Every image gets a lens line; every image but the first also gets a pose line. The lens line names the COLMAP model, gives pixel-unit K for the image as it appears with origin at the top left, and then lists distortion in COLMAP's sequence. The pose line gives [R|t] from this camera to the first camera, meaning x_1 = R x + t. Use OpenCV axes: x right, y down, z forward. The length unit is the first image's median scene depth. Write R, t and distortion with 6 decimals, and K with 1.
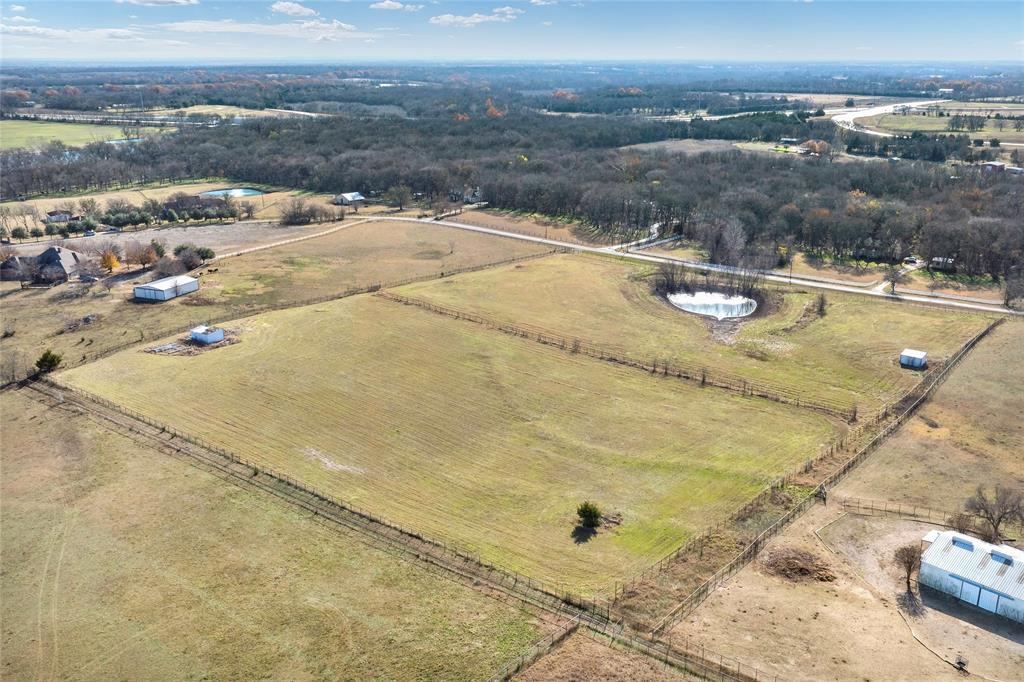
lens RADIAL K [[892.2, 0, 561.7], [0, 892.2, 342.0], [0, 0, 1]] dist [-0.014895, 0.001417]
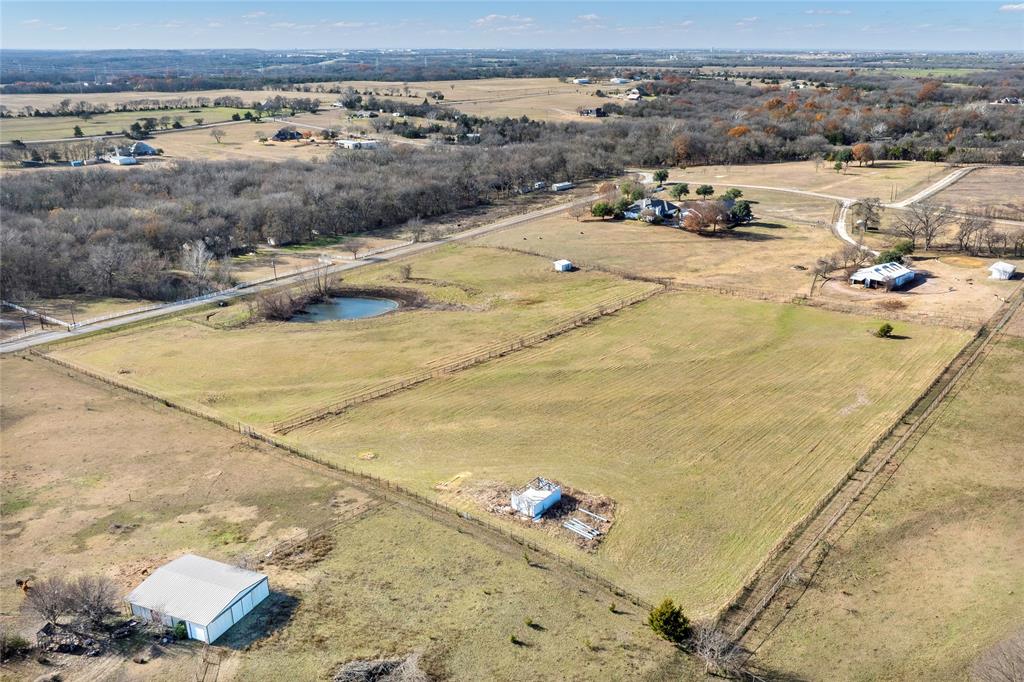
lens RADIAL K [[892.2, 0, 561.7], [0, 892.2, 342.0], [0, 0, 1]] dist [-0.014895, 0.001417]
pose [[-0.001123, -0.317238, 0.948345, -0.596803], [0.306071, 0.902724, 0.302340, -0.182482], [-0.952008, 0.290600, 0.096083, 0.549283]]
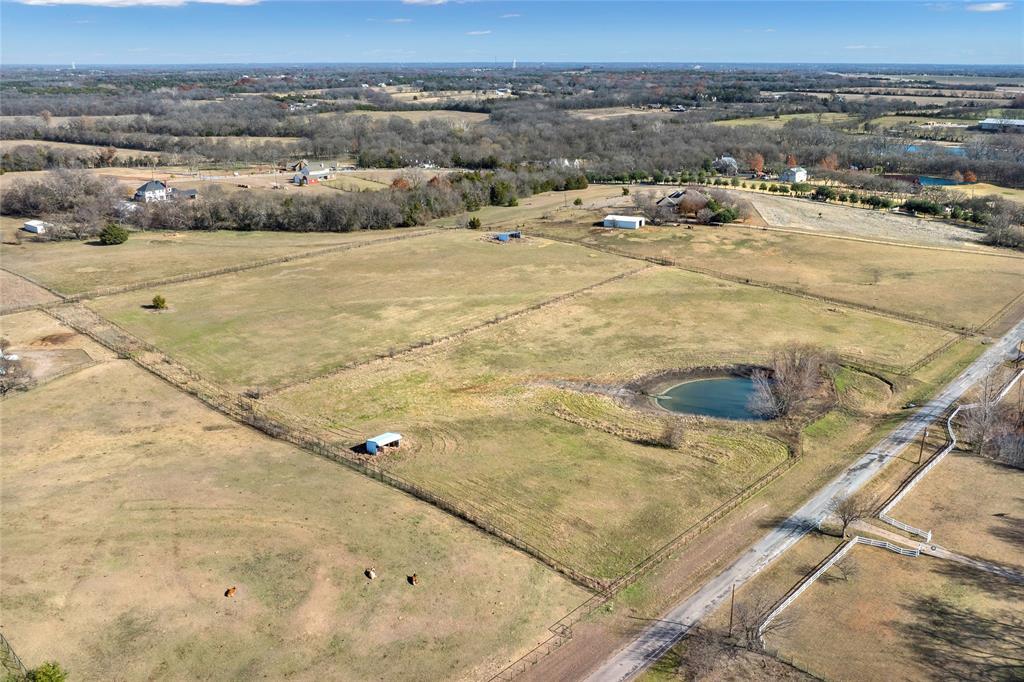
lens RADIAL K [[892.2, 0, 561.7], [0, 892.2, 342.0], [0, 0, 1]] dist [-0.014895, 0.001417]
pose [[-0.048789, 0.304851, -0.951150, 0.650622], [-0.307840, 0.901336, 0.304676, -0.200877], [0.950186, 0.307667, 0.049870, 0.656369]]
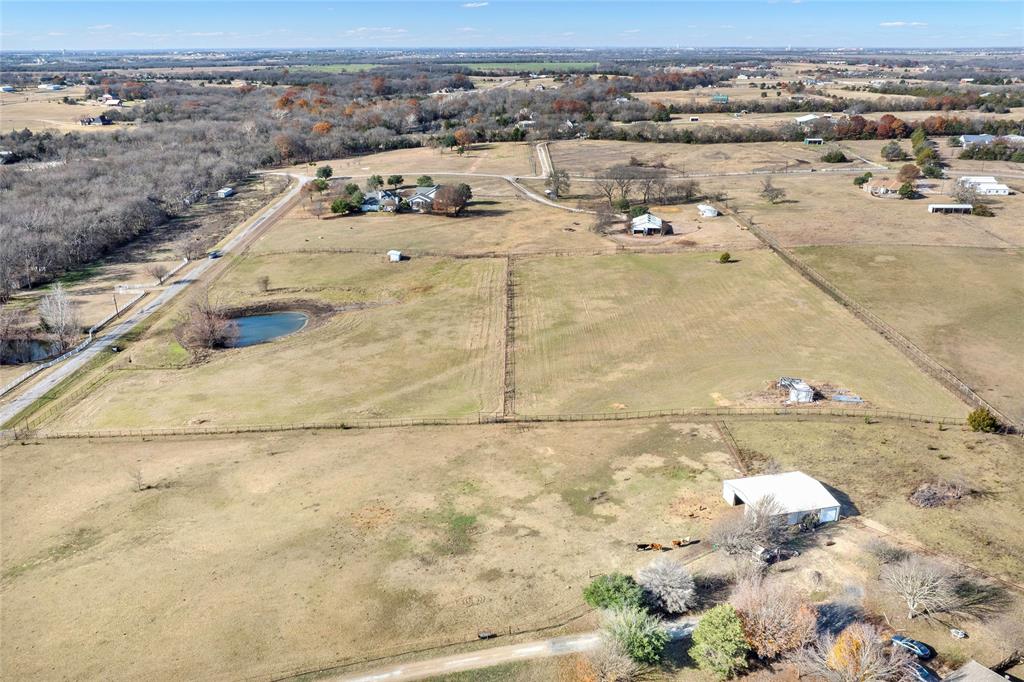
lens RADIAL K [[882.3, 0, 506.9], [0, 882.3, 340.2], [0, 0, 1]] dist [-0.020503, -0.004180]
pose [[-0.596622, -0.255302, 0.760831, -0.527492], [0.249352, 0.842152, 0.478125, -0.315769], [-0.762801, 0.474974, -0.438787, 0.955531]]
